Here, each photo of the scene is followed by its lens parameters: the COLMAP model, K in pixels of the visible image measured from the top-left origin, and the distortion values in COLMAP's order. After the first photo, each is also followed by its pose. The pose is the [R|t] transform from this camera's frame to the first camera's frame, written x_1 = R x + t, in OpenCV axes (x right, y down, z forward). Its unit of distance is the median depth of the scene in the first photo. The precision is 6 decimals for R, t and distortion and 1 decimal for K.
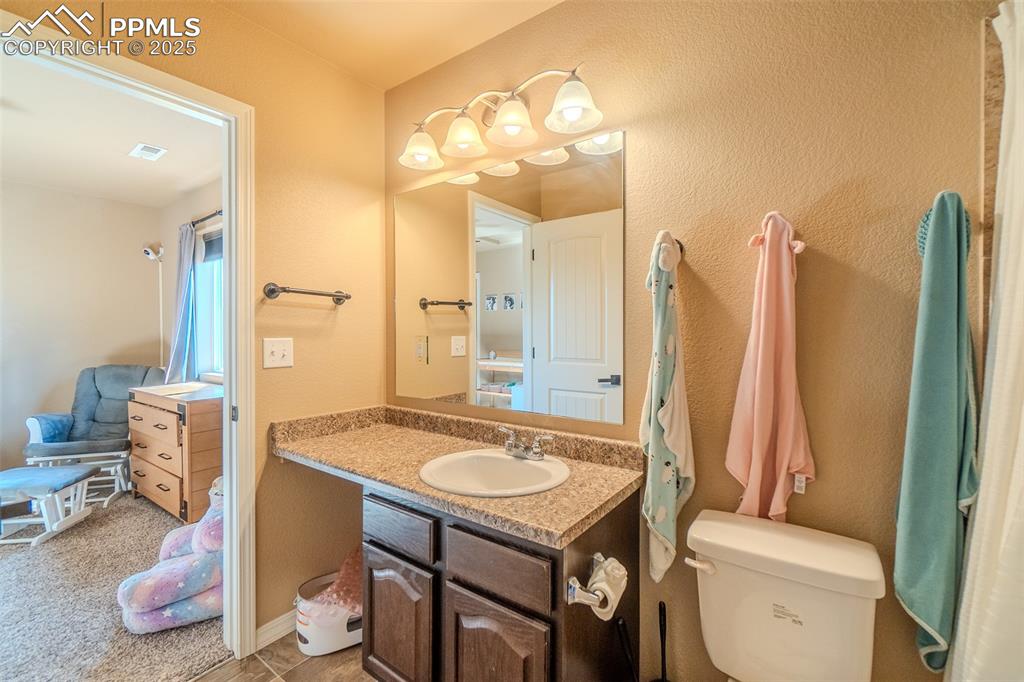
lens RADIAL K [[444.3, 0, 507.5], [0, 444.3, 335.9], [0, 0, 1]] dist [-0.012783, 0.003082]
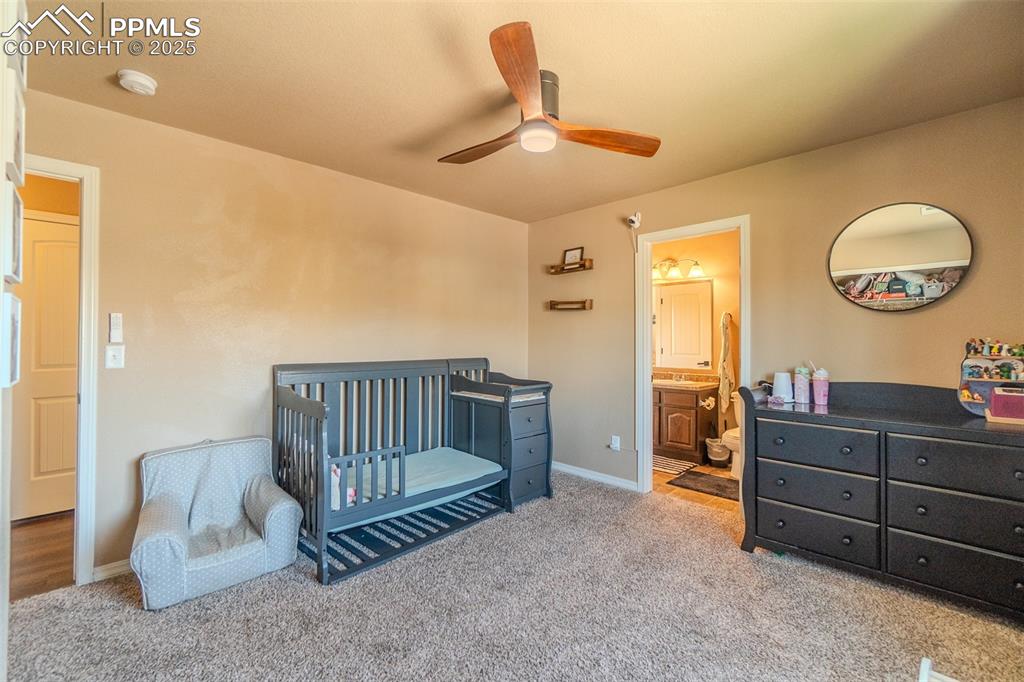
lens RADIAL K [[444.3, 0, 507.5], [0, 444.3, 344.3], [0, 0, 1]] dist [-0.012783, 0.003082]
pose [[0.987014, -0.005166, -0.160549, -0.366721], [0.005118, 0.999987, -0.000716, 0.005567], [0.160550, -0.000114, 0.987028, -1.278977]]
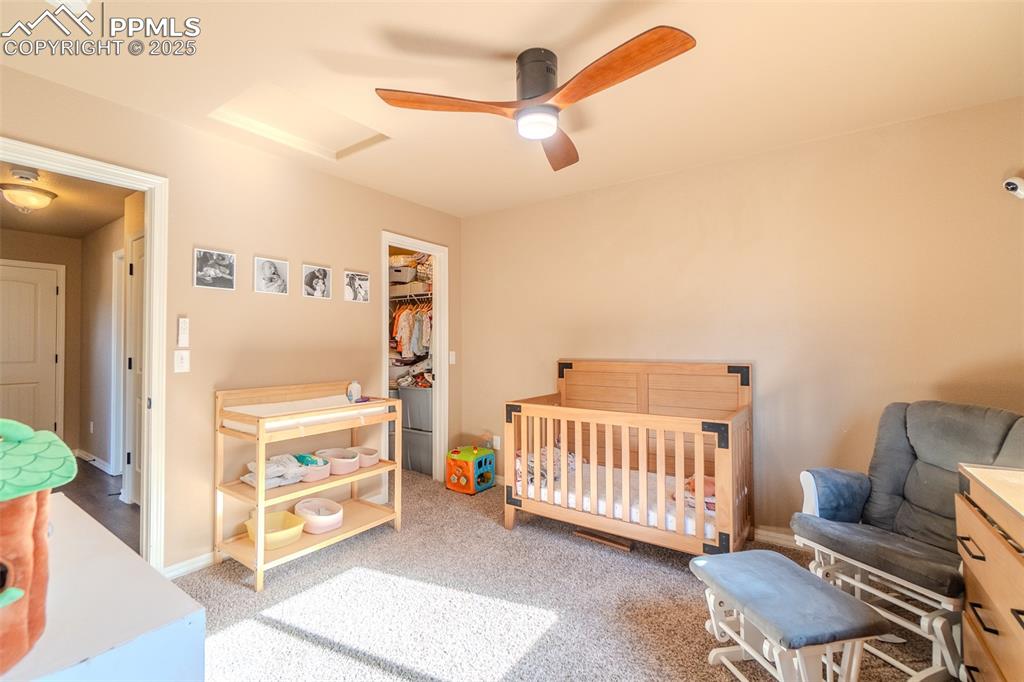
lens RADIAL K [[444.3, 0, 504.5], [0, 444.3, 342.3], [0, 0, 1]] dist [-0.012783, 0.003082]
pose [[0.003402, -0.016208, -0.999863, -0.397294], [0.000292, 0.999869, -0.016207, -0.000477], [0.999994, -0.000237, 0.003407, 0.521449]]
